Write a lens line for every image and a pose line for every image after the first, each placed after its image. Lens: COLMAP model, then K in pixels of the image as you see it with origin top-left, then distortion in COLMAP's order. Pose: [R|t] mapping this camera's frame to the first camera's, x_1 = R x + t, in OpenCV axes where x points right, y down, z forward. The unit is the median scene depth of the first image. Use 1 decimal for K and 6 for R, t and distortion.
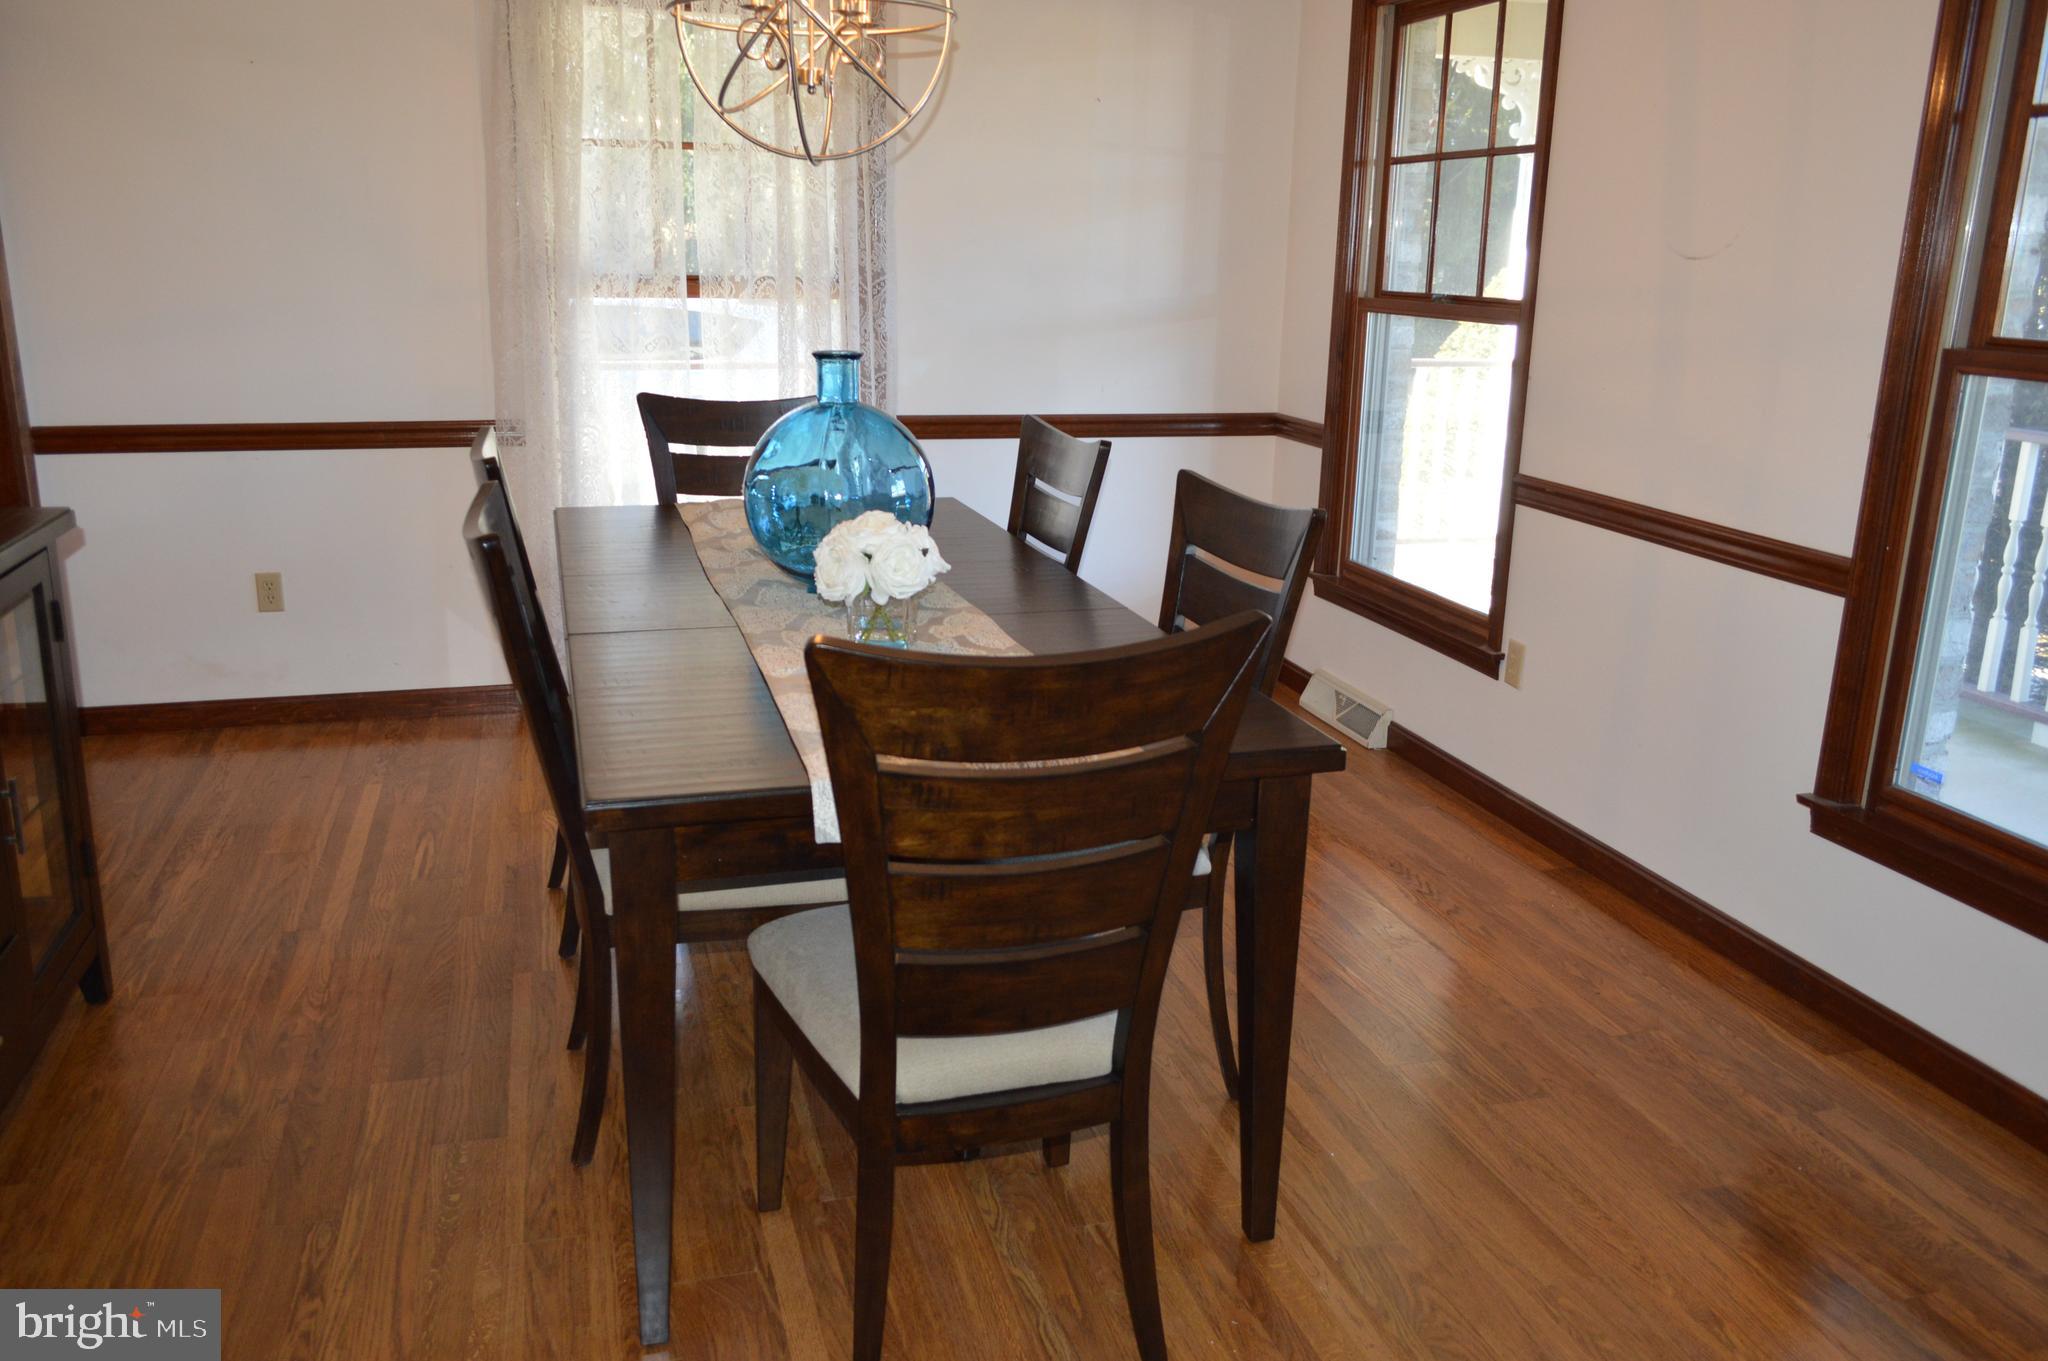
lens RADIAL K [[1566.2, 0, 1018.6], [0, 1566.2, 680.9], [0, 0, 1]] dist [-0.013930, 0.005629]
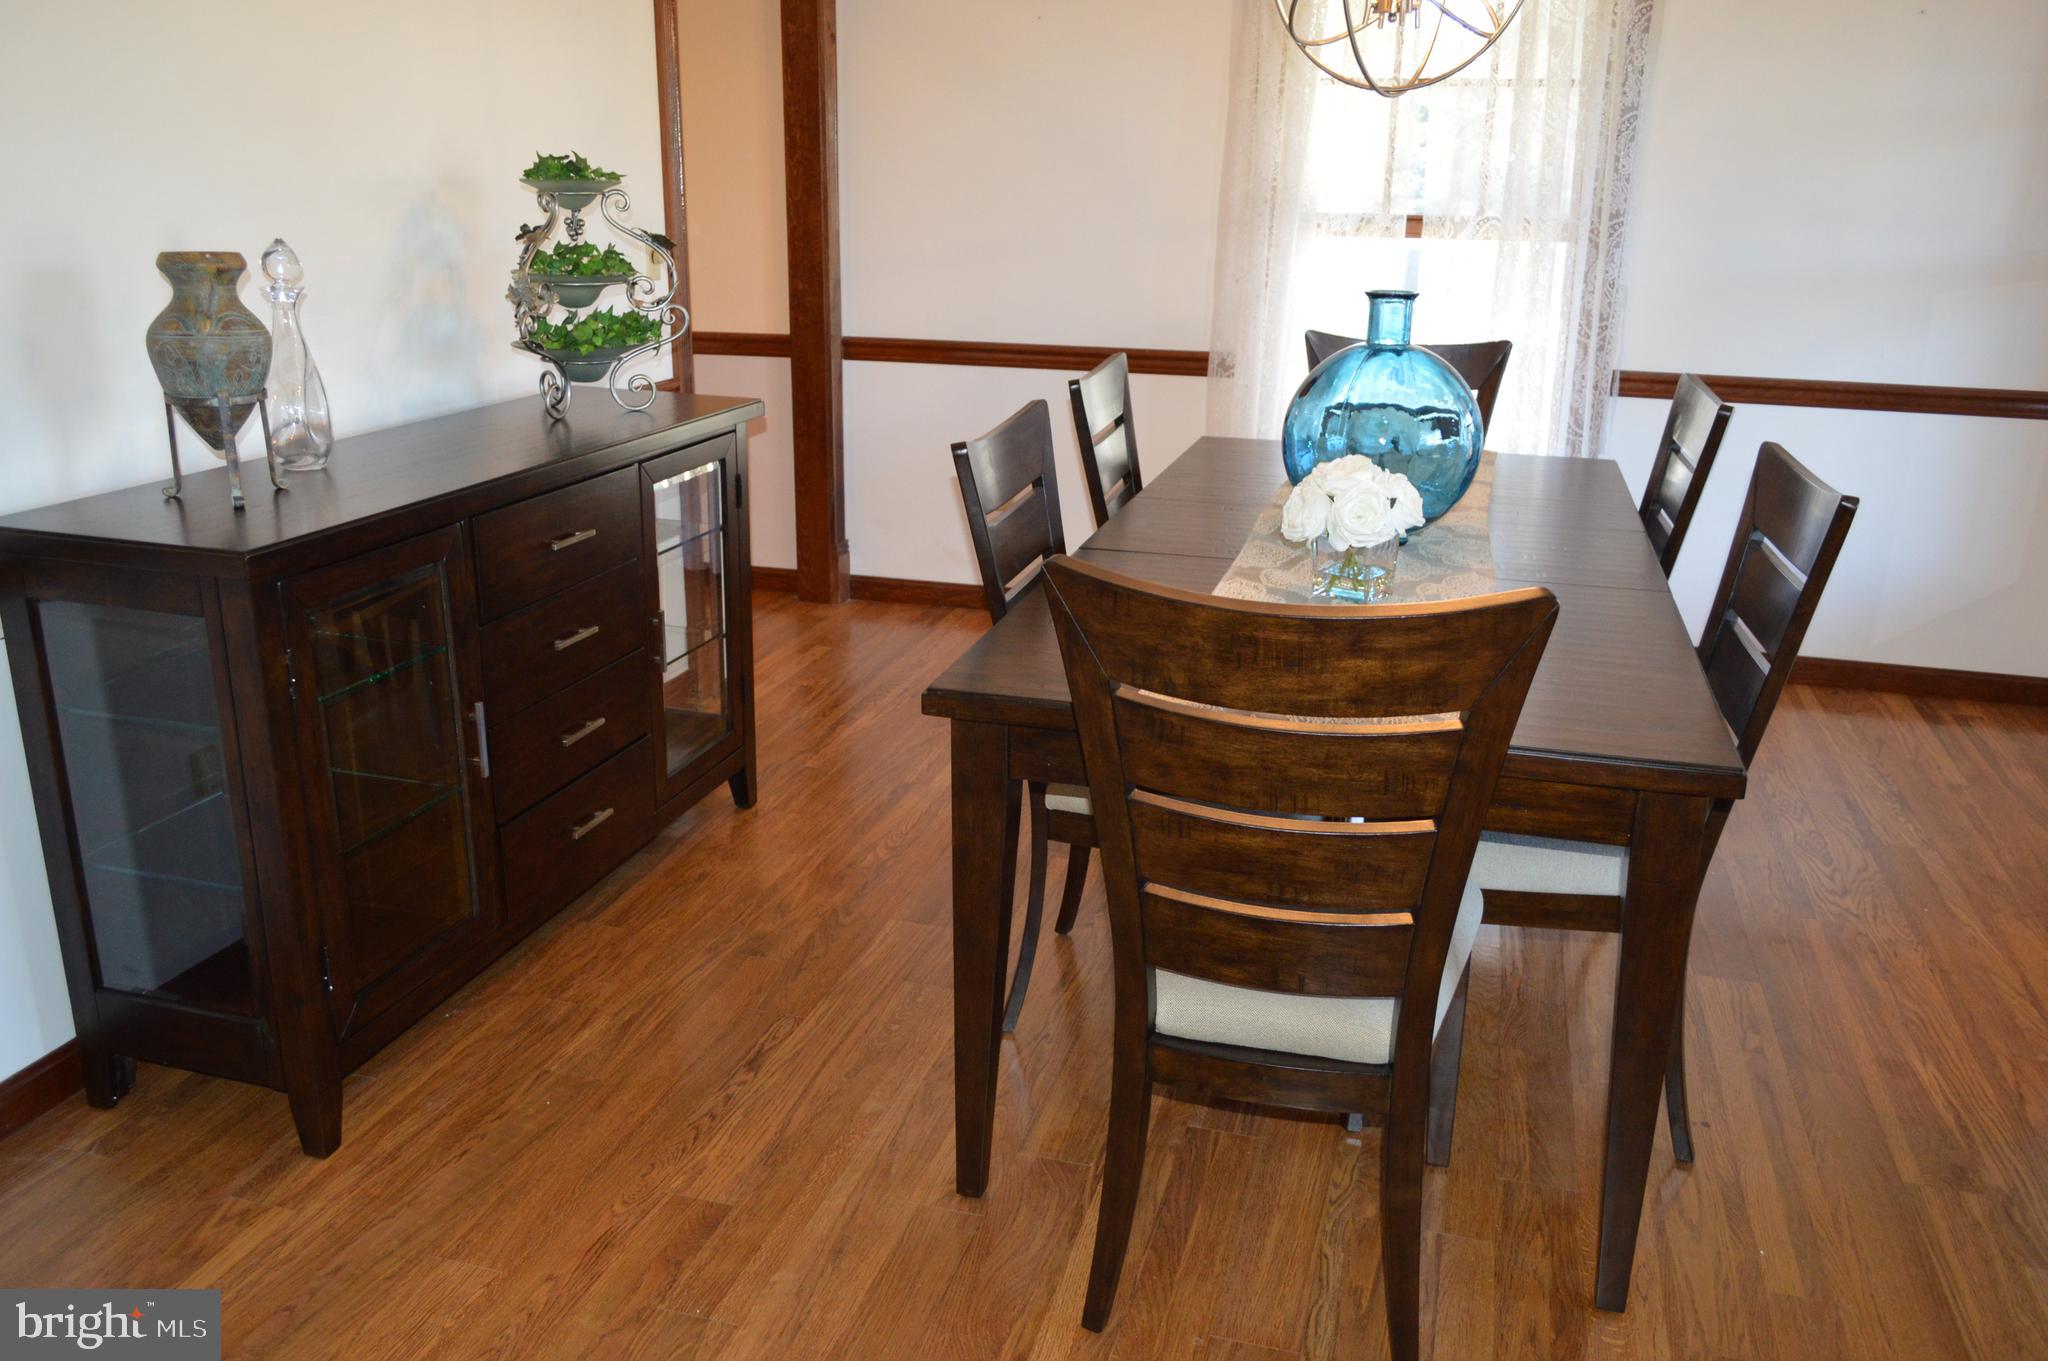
lens RADIAL K [[1566.2, 0, 1029.5], [0, 1566.2, 675.5], [0, 0, 1]] dist [-0.013930, 0.005629]
pose [[0.855893, 0.152875, -0.494040, 0.240731], [-0.138013, 0.988183, 0.066683, -0.010398], [0.498396, 0.011111, 0.866878, 0.060410]]
